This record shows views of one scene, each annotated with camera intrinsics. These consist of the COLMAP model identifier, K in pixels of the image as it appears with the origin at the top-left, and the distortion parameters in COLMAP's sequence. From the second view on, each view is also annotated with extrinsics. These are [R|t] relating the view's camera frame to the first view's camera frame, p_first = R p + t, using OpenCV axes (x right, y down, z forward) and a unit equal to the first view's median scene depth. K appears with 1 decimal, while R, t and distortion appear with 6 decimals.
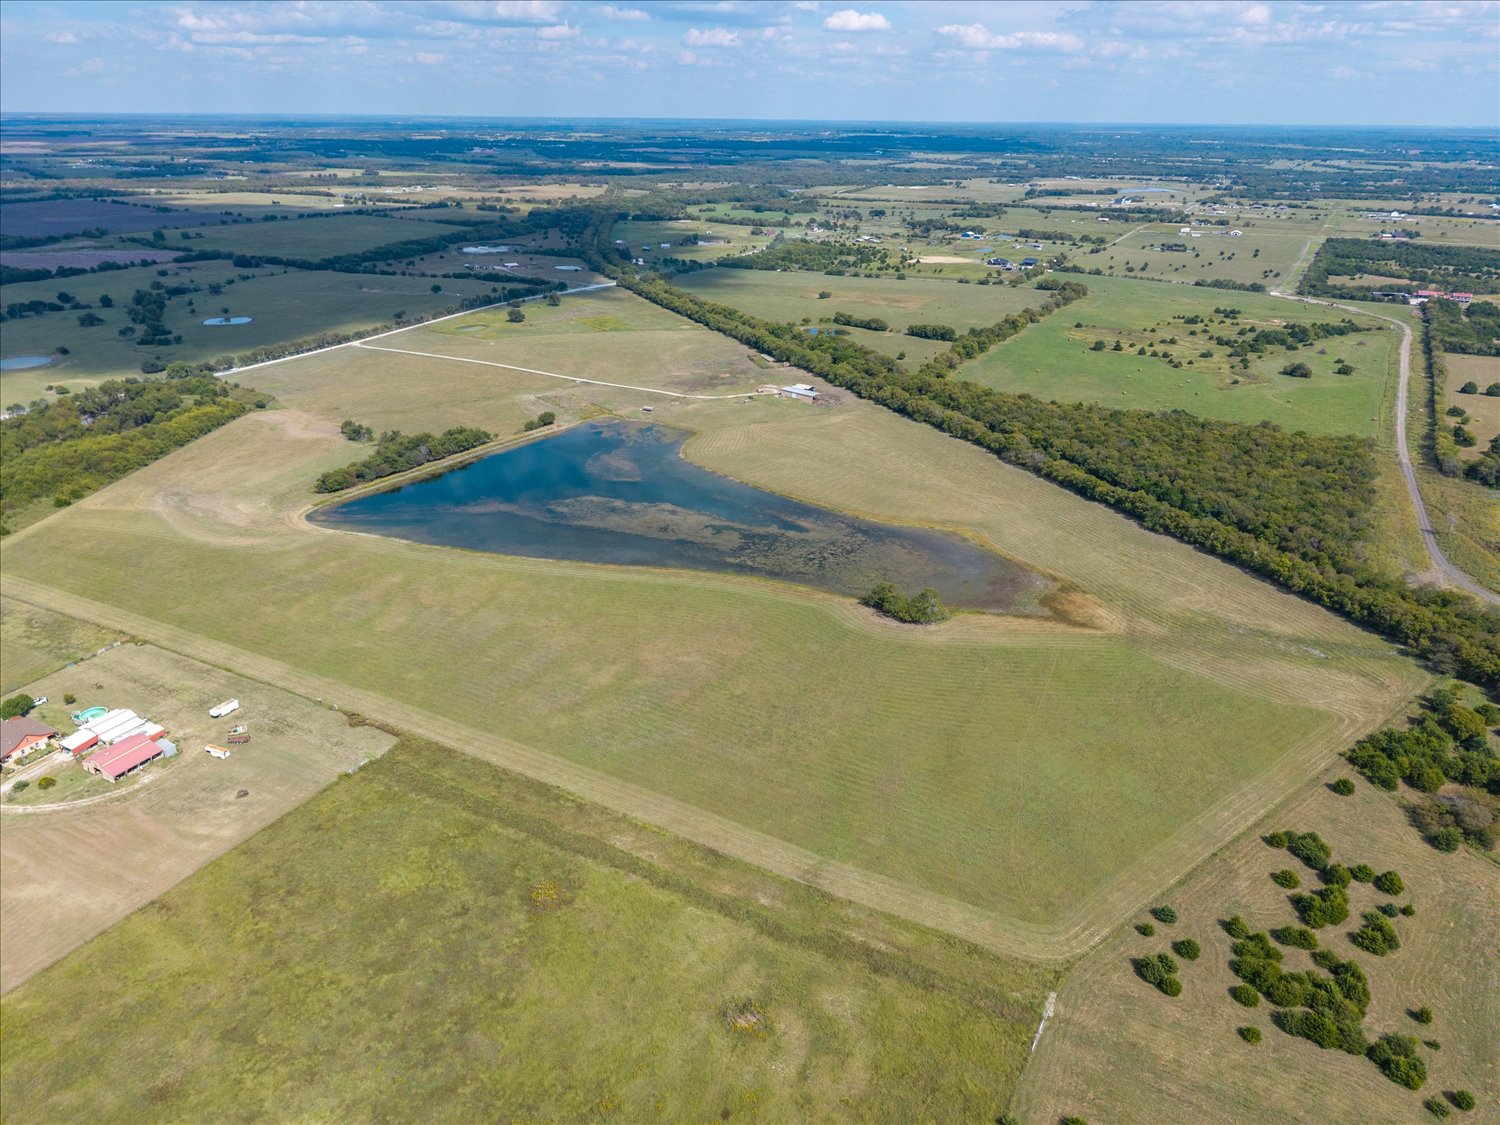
lens RADIAL K [[1009.8, 0, 750.0], [0, 1009.8, 562.5], [0, 0, 1]] dist [0.007037, -0.004212]
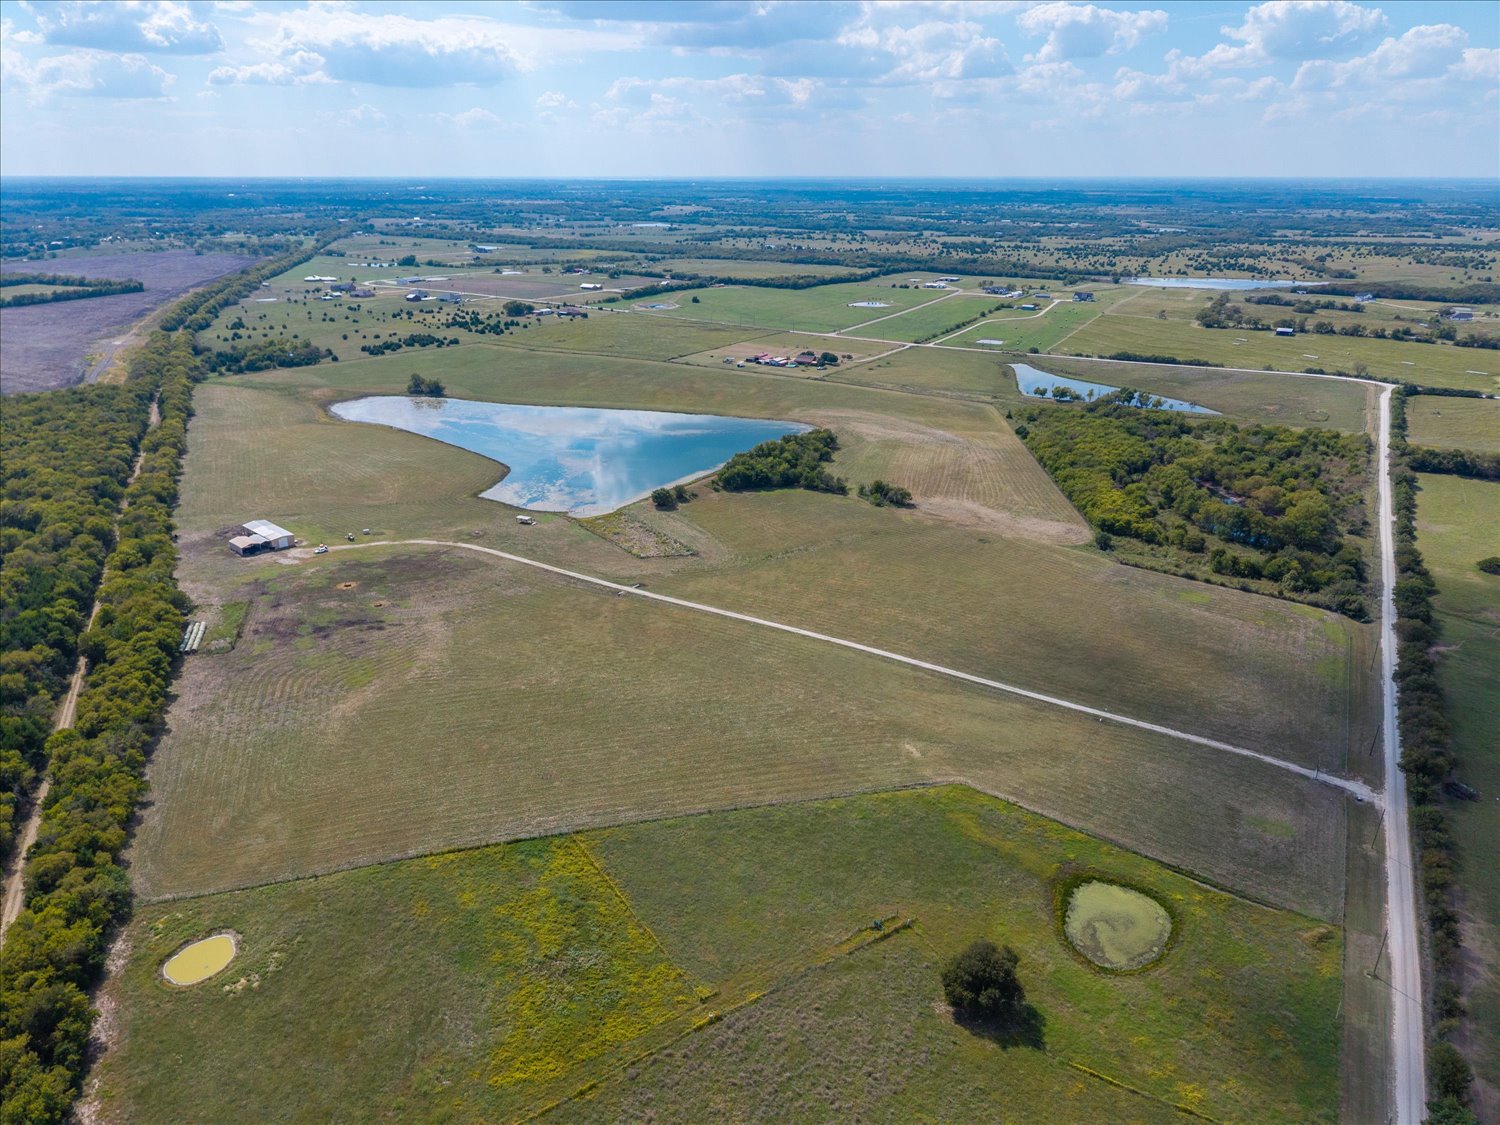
lens RADIAL K [[1009.8, 0, 750.0], [0, 1009.8, 562.5], [0, 0, 1]] dist [0.007037, -0.004212]
pose [[-0.999862, -0.016387, 0.002650, -0.421227], [-0.009553, 0.698596, 0.715452, -1.025705], [-0.013576, 0.715328, -0.698657, 2.447840]]
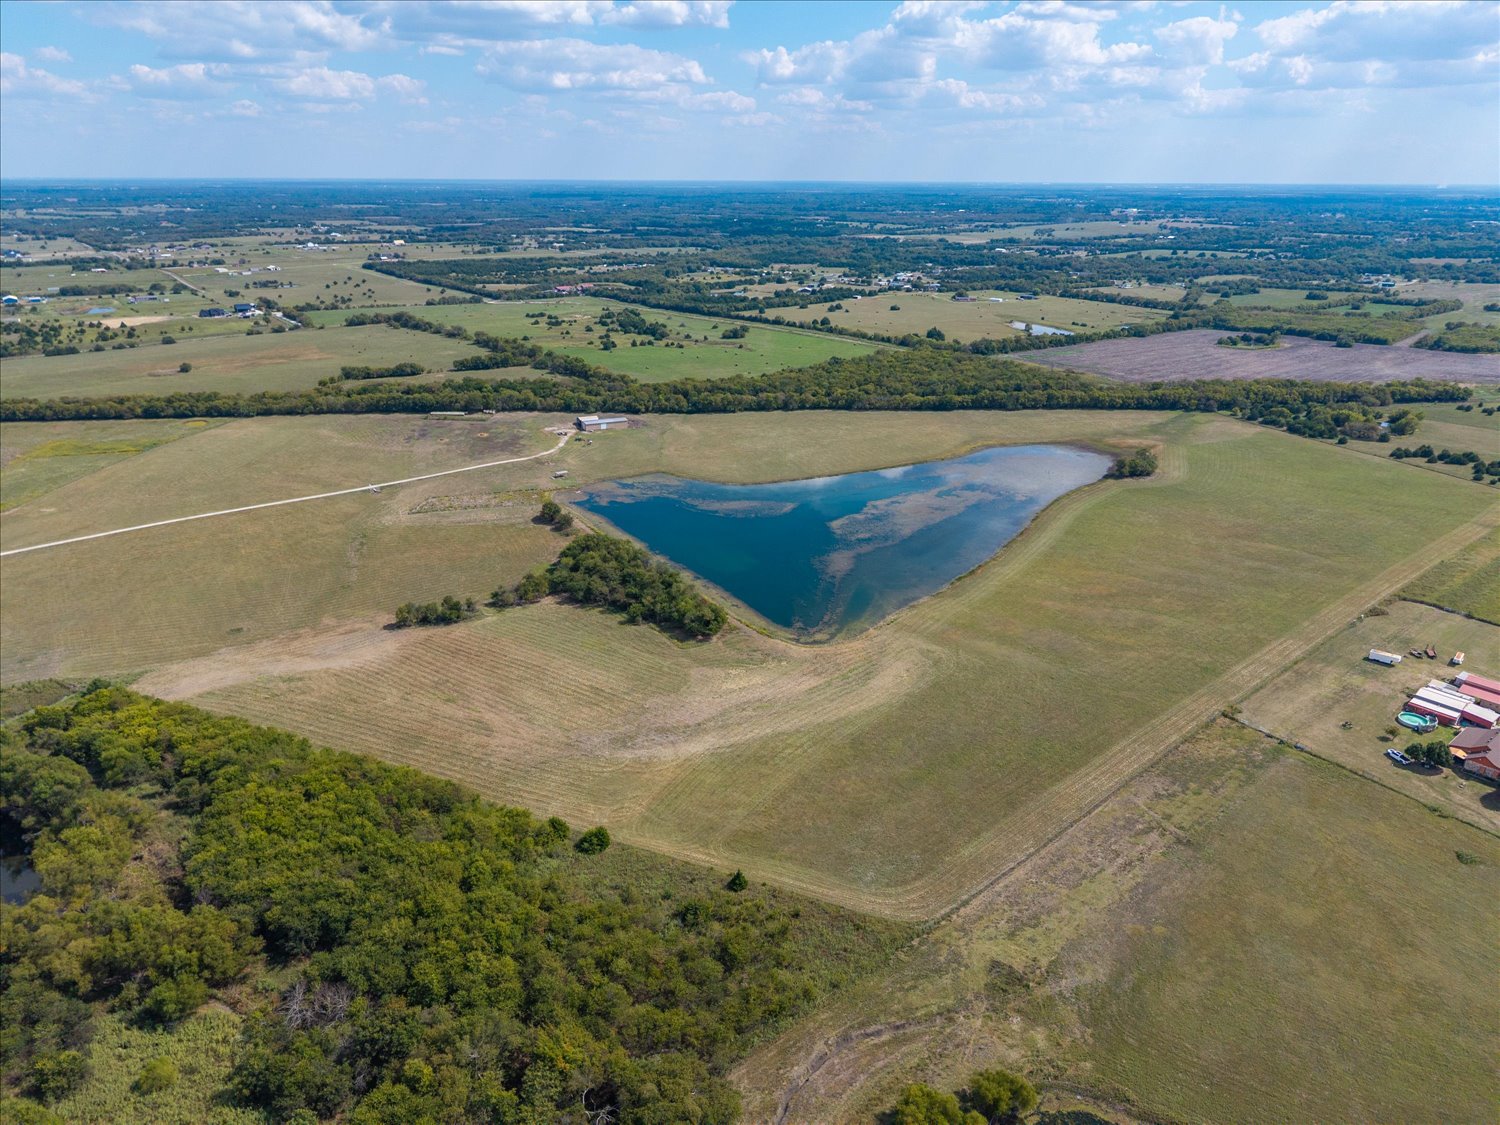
lens RADIAL K [[1009.8, 0, 750.0], [0, 1009.8, 562.5], [0, 0, 1]] dist [0.007037, -0.004212]
pose [[0.363549, -0.340616, 0.867071, -1.280605], [0.377669, 0.904729, 0.197058, -0.311587], [-0.851586, 0.255826, 0.457553, 0.827341]]
